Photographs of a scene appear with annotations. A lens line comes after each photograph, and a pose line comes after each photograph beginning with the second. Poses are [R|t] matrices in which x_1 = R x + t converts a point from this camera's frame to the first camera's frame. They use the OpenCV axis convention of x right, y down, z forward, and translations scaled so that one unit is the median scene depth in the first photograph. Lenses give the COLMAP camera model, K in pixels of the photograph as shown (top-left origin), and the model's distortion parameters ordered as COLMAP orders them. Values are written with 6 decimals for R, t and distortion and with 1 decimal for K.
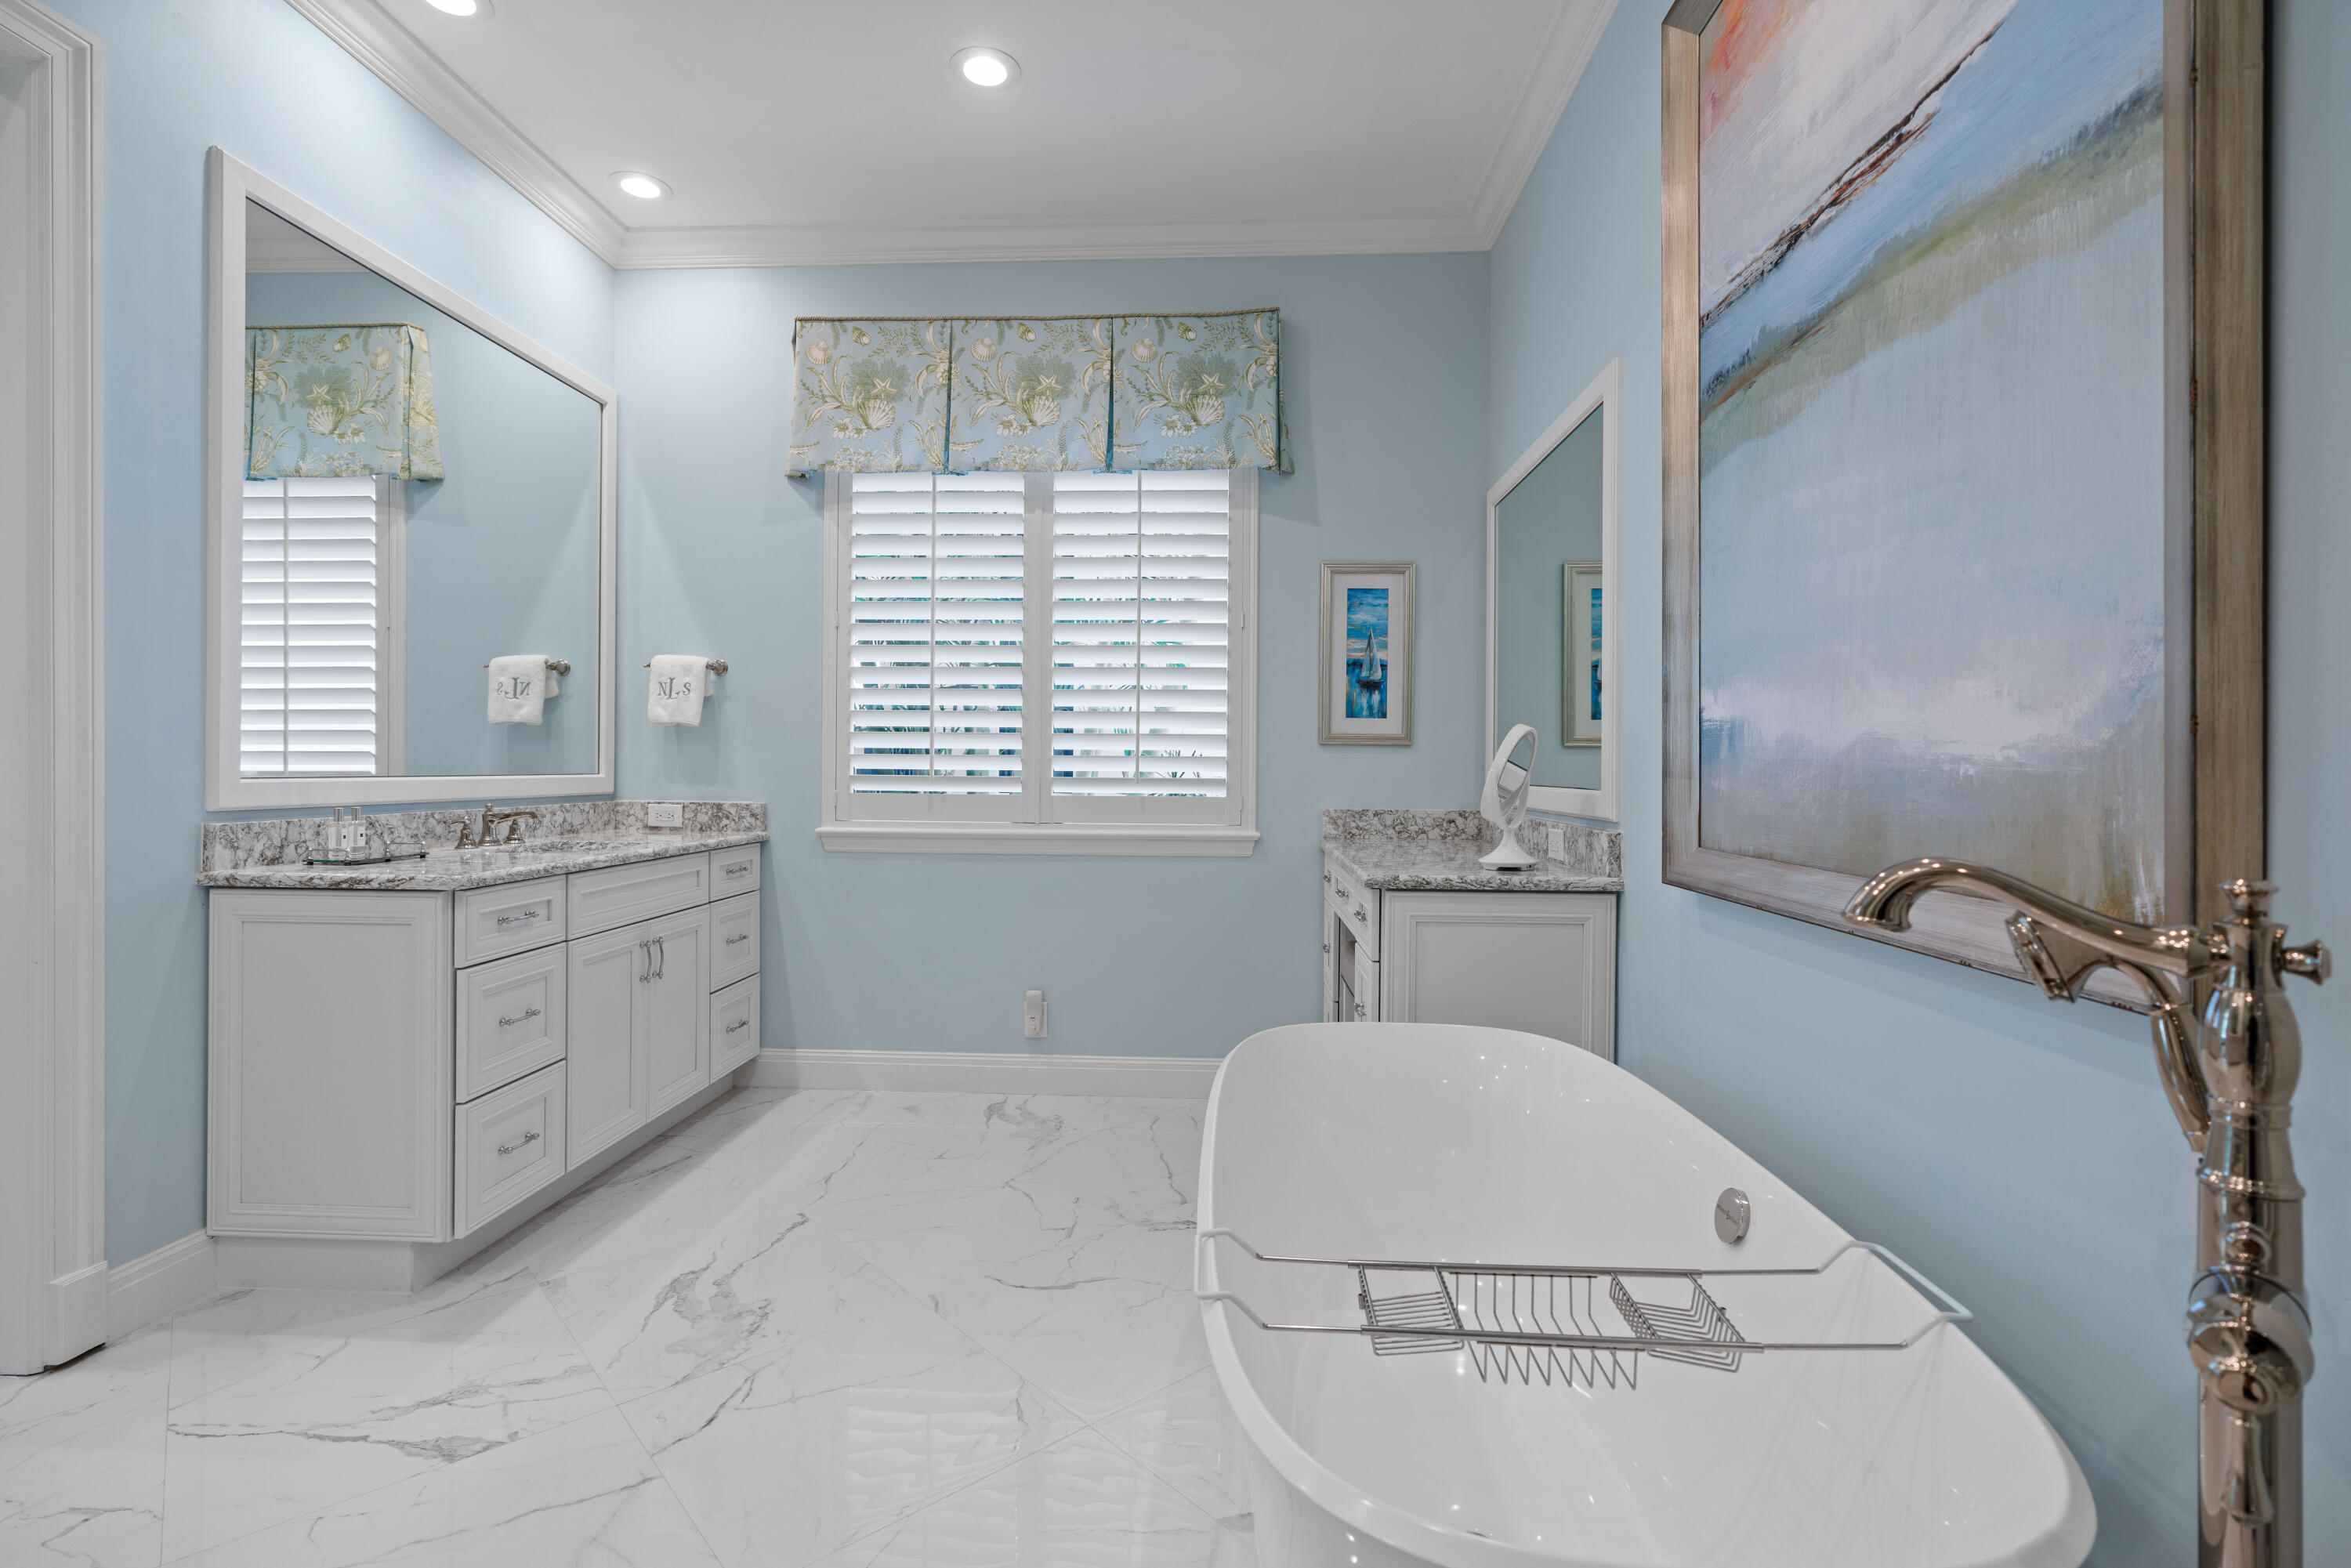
lens RADIAL K [[1099.4, 0, 1162.7], [0, 1099.4, 762.3], [0, 0, 1]] dist [-0.000840, 0.000403]
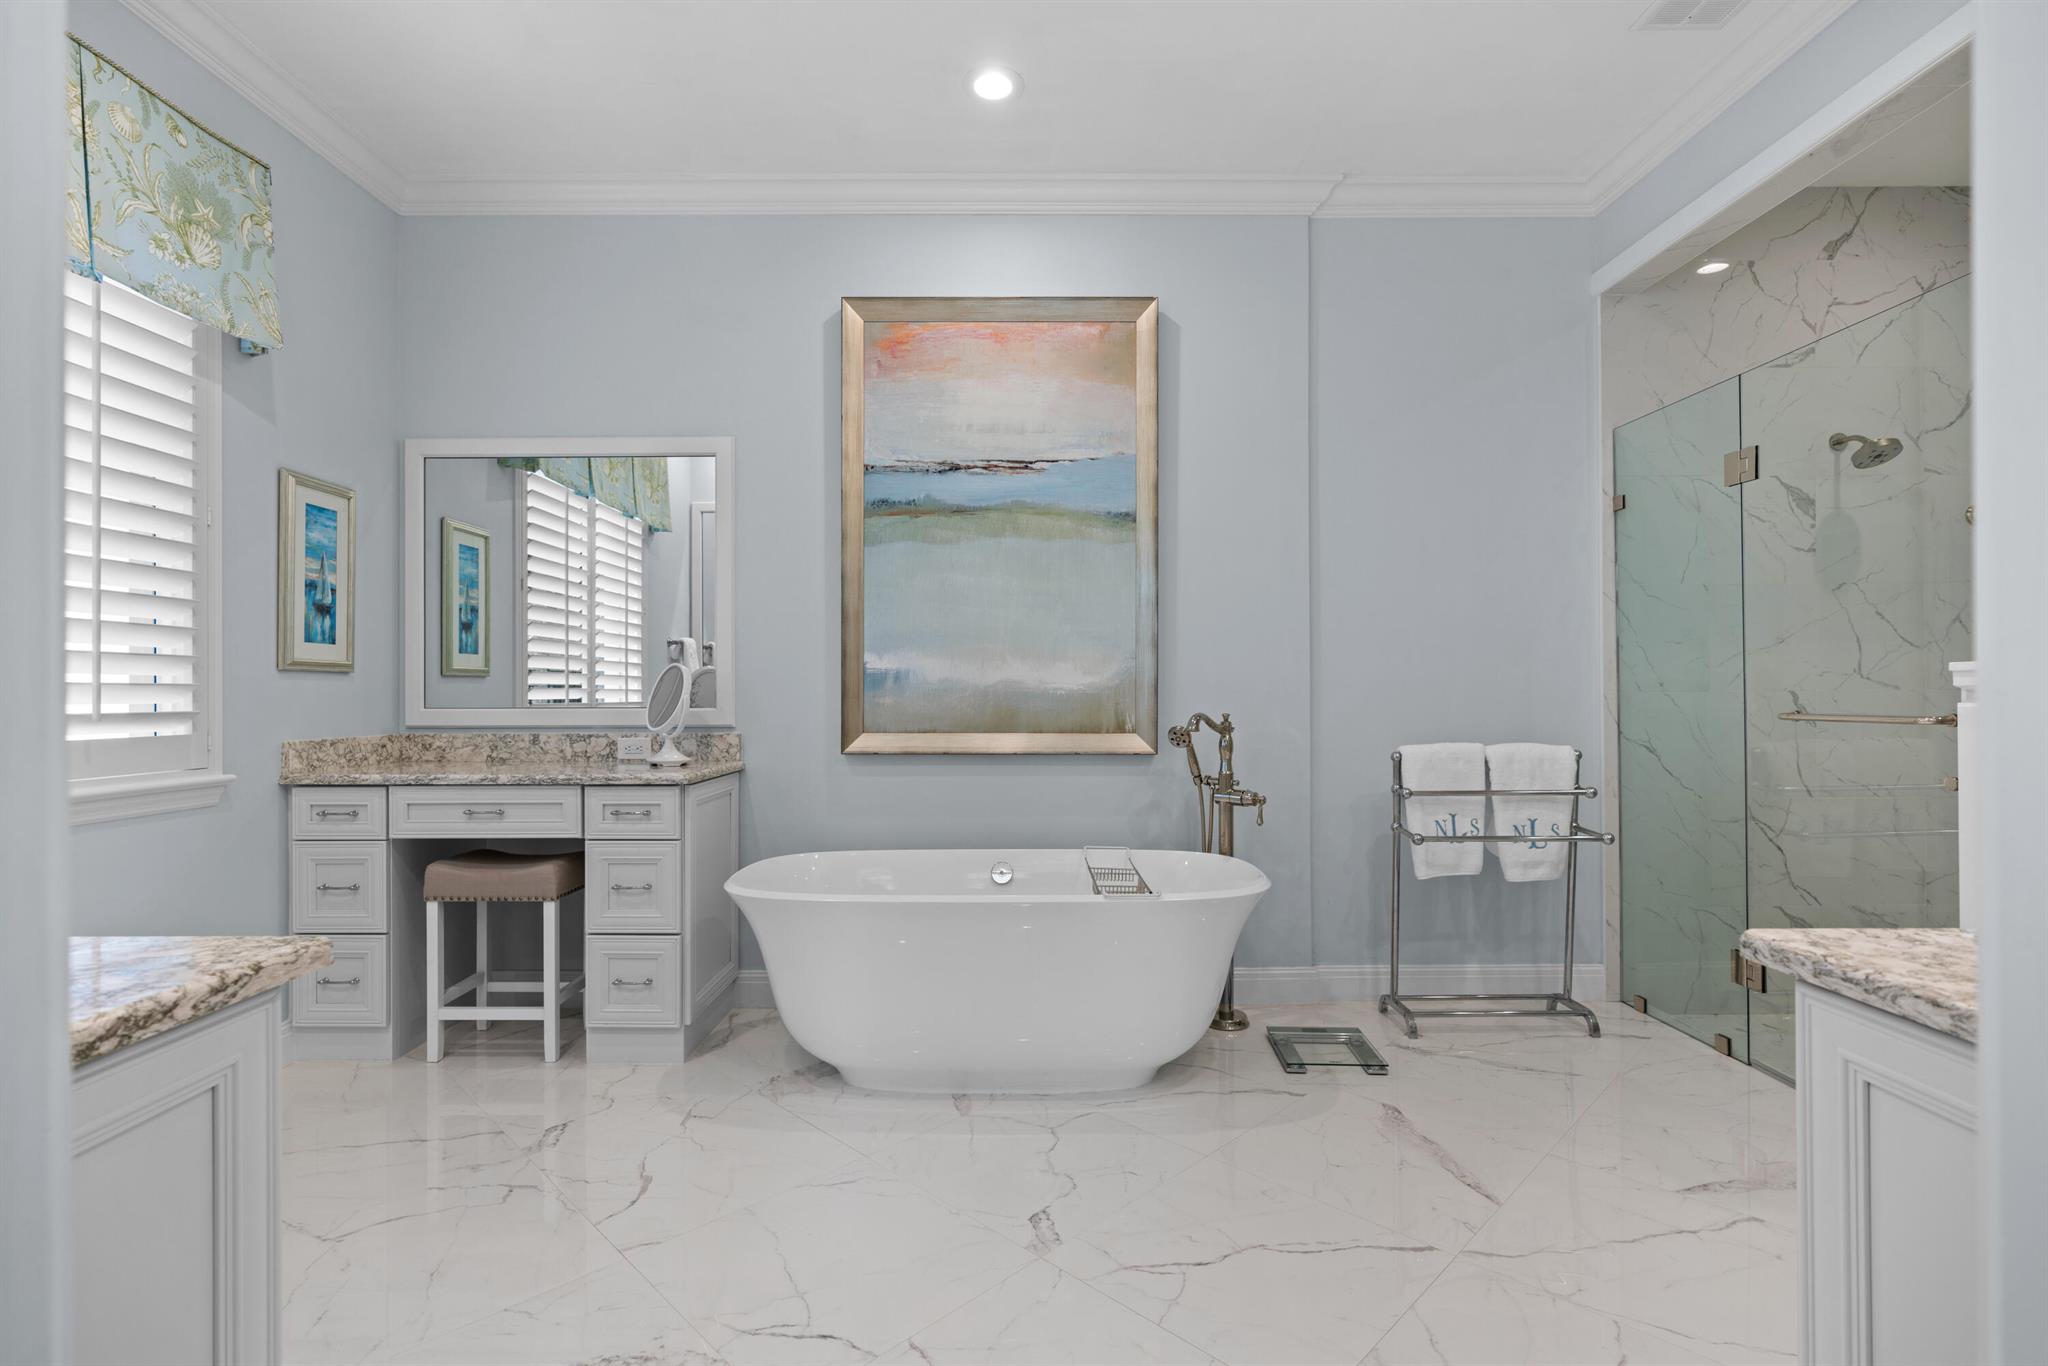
lens RADIAL K [[953.3, 0, 1024.0], [0, 953.3, 683.0], [0, 0, 1]] dist [0.000604, 0.000485]
pose [[-0.061391, 0.001217, 0.998113, -0.676916], [-0.000789, 0.999999, -0.001268, -0.005600], [-0.998113, -0.000865, -0.061390, 0.447119]]
